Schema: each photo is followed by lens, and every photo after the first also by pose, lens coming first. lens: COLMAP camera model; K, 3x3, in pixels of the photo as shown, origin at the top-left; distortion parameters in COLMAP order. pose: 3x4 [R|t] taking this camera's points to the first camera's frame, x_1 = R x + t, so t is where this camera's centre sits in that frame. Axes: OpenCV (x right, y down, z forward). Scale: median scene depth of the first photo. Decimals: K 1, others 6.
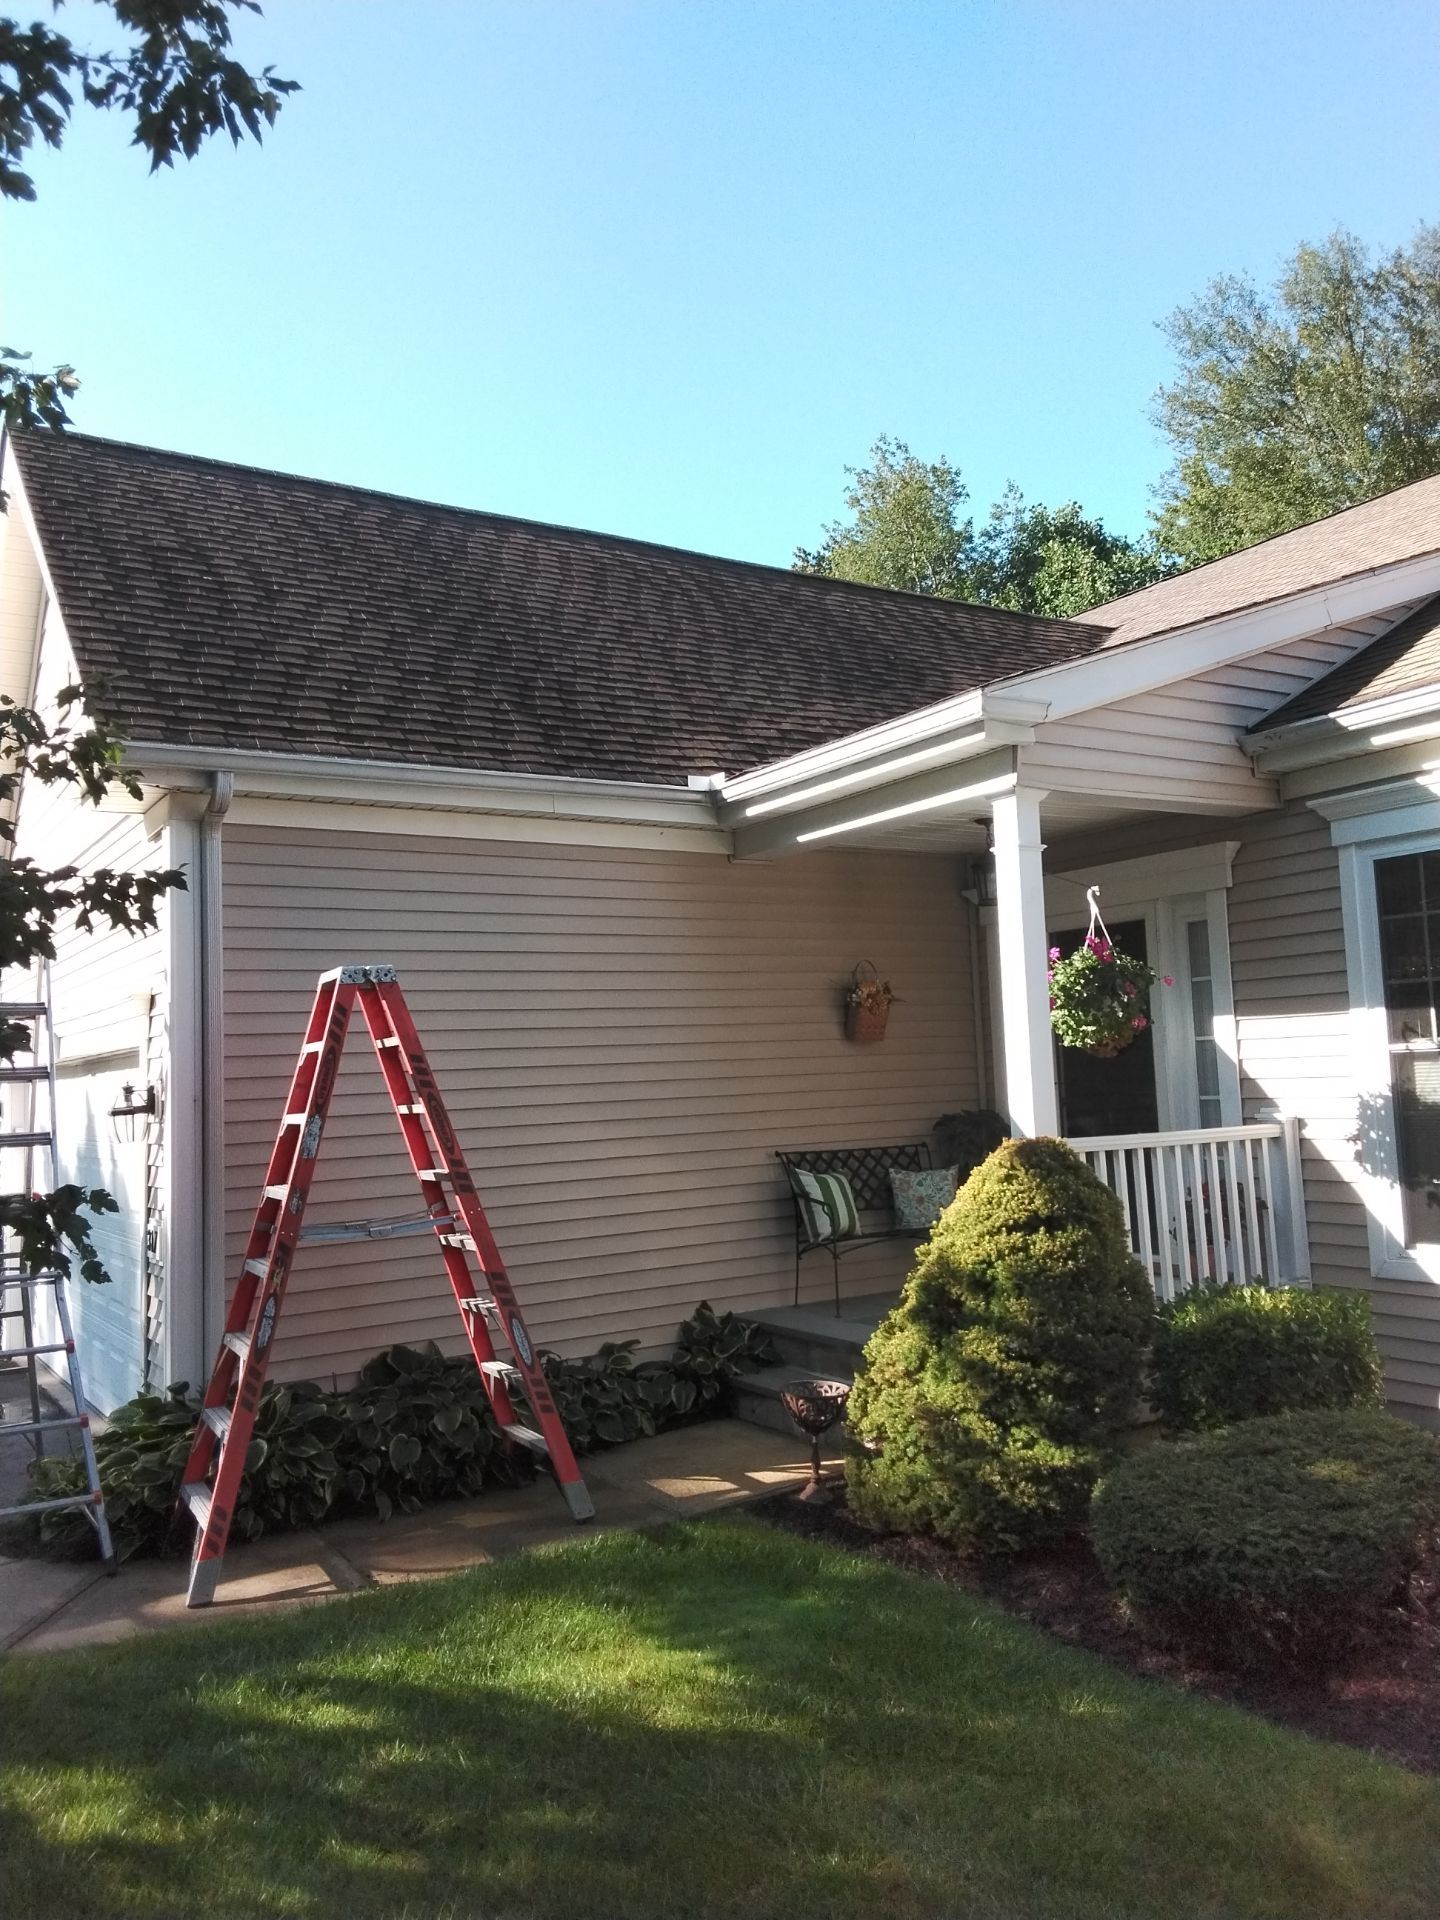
lens RADIAL K [[1467.3, 0, 721.6], [0, 1467.3, 946.0], [0, 0, 1]] dist [0.049608, -0.002424]
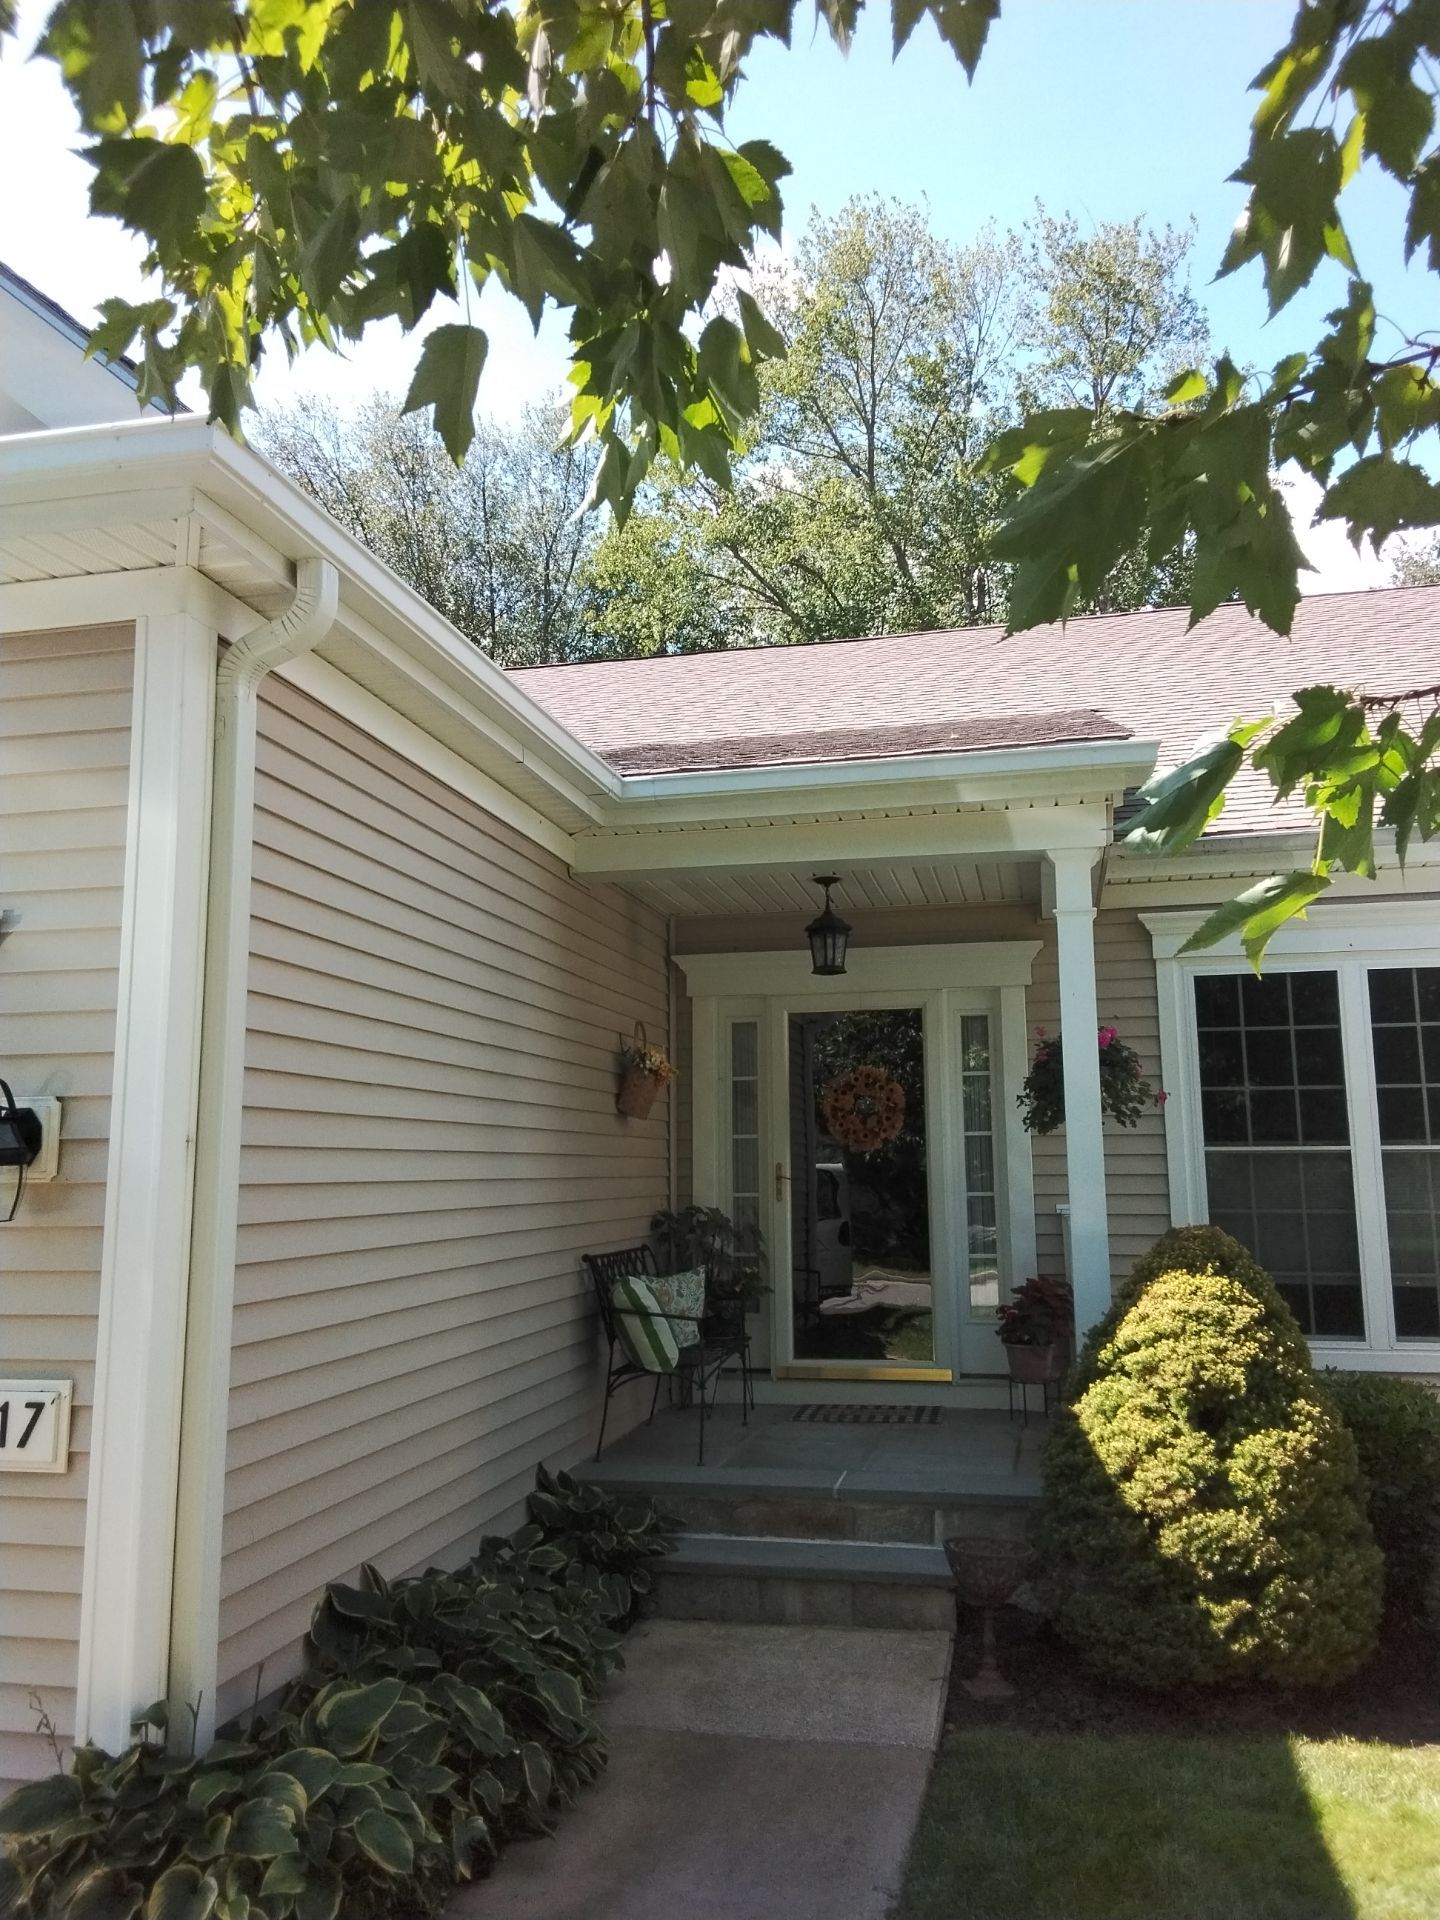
lens RADIAL K [[1467.3, 0, 721.6], [0, 1467.3, 946.0], [0, 0, 1]] dist [0.049608, -0.002424]
pose [[0.712015, 0.150130, 0.685926, -0.513736], [-0.082102, 0.987975, -0.131016, 0.084182], [-0.697347, 0.036970, 0.715779, 0.439963]]
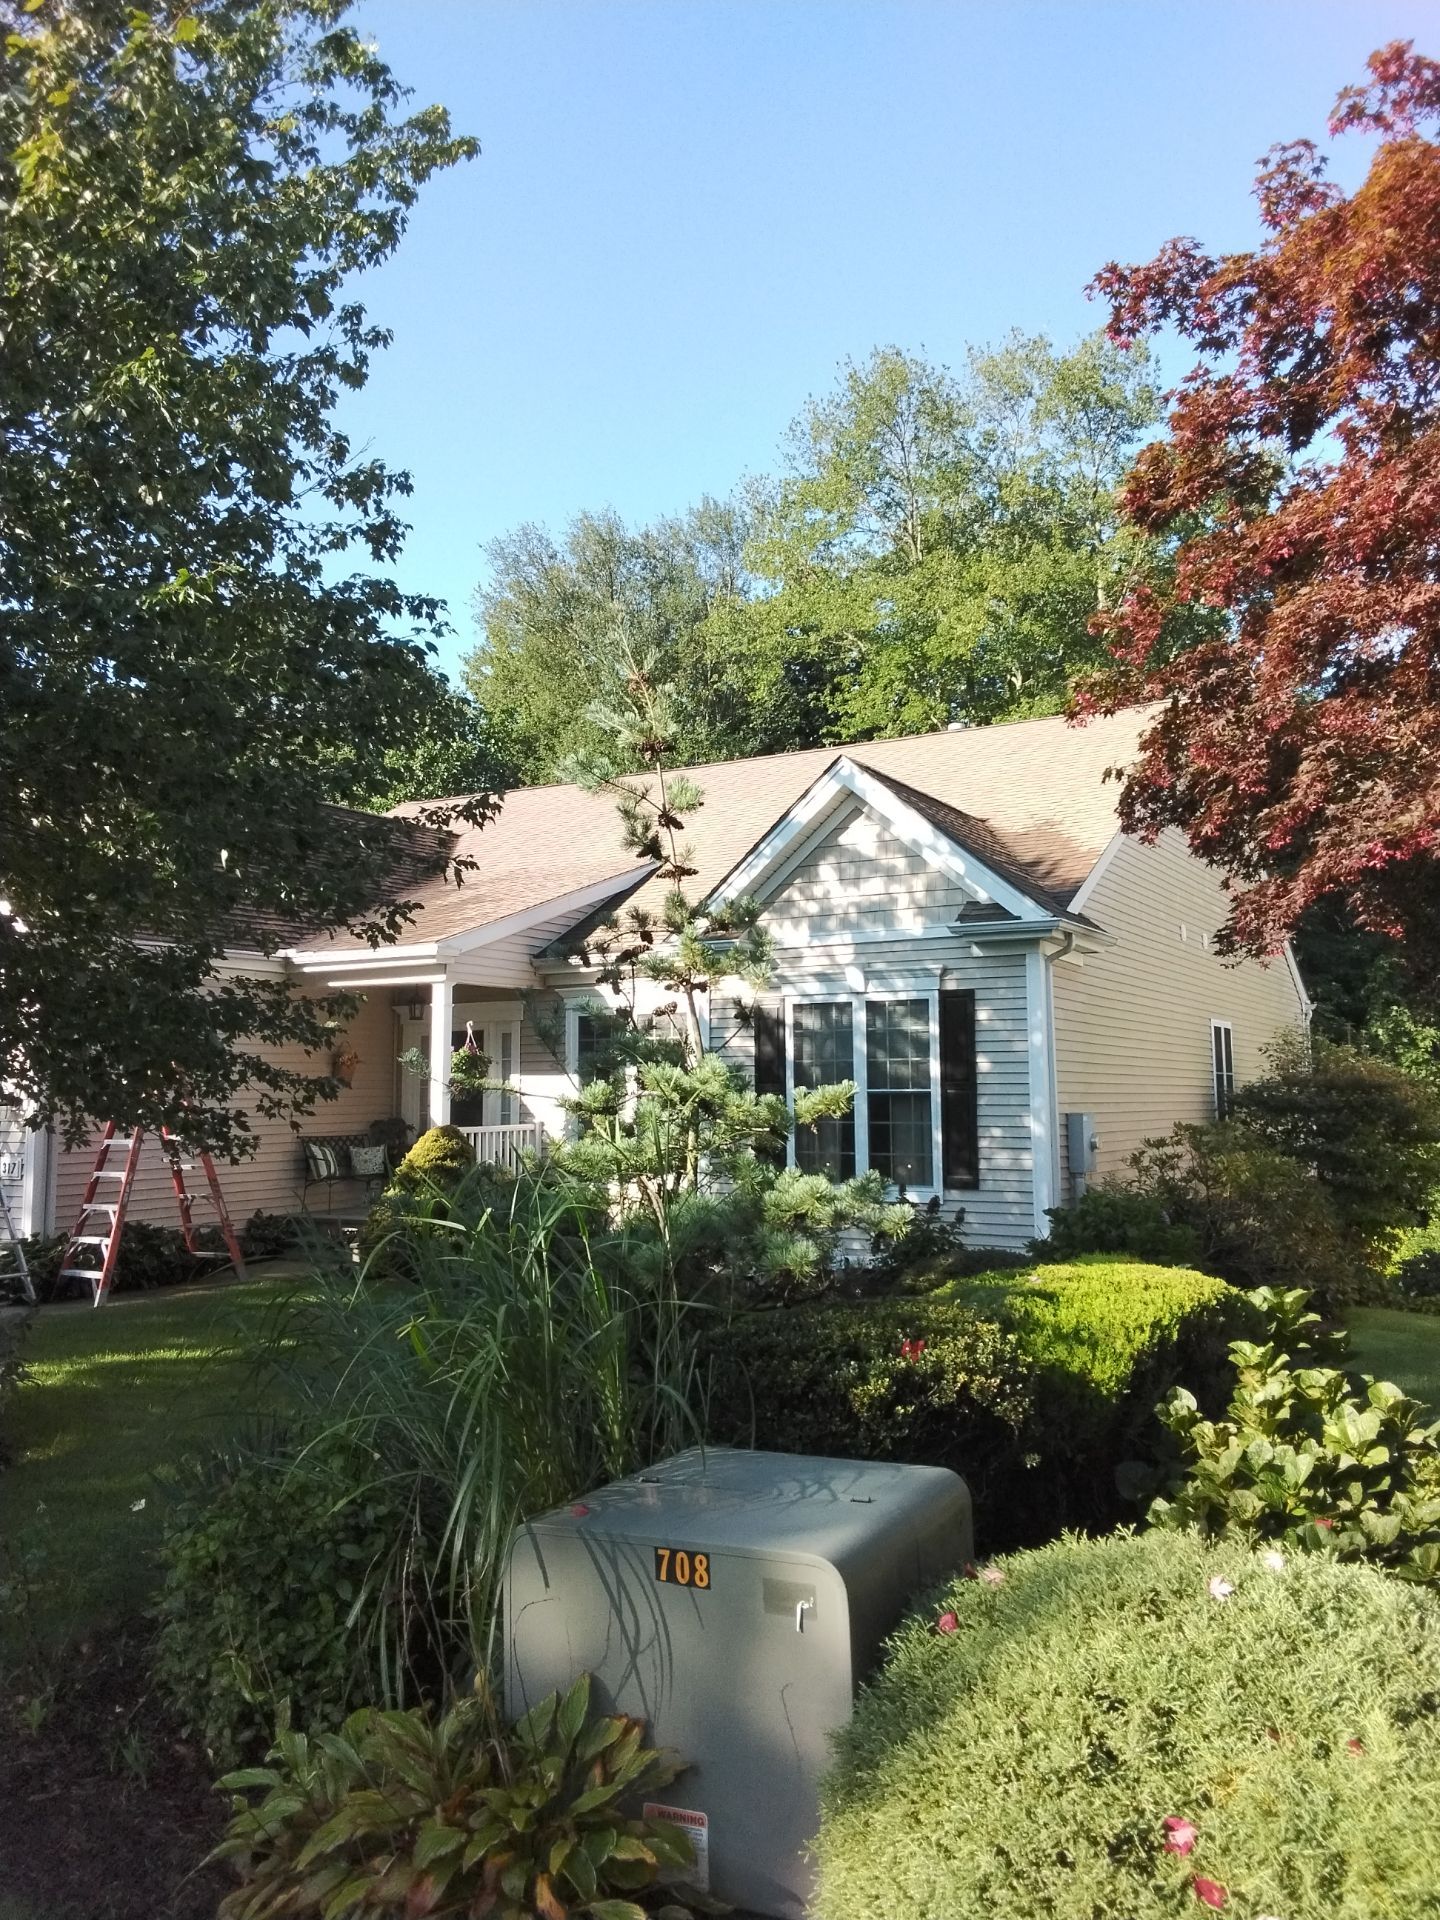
lens RADIAL K [[1467.3, 0, 721.6], [0, 1467.3, 946.0], [0, 0, 1]] dist [0.049608, -0.002424]
pose [[0.881988, 0.078751, 0.464645, -0.450207], [-0.062438, 0.996774, -0.050421, -0.058040], [-0.467117, 0.015459, 0.884061, -1.160849]]
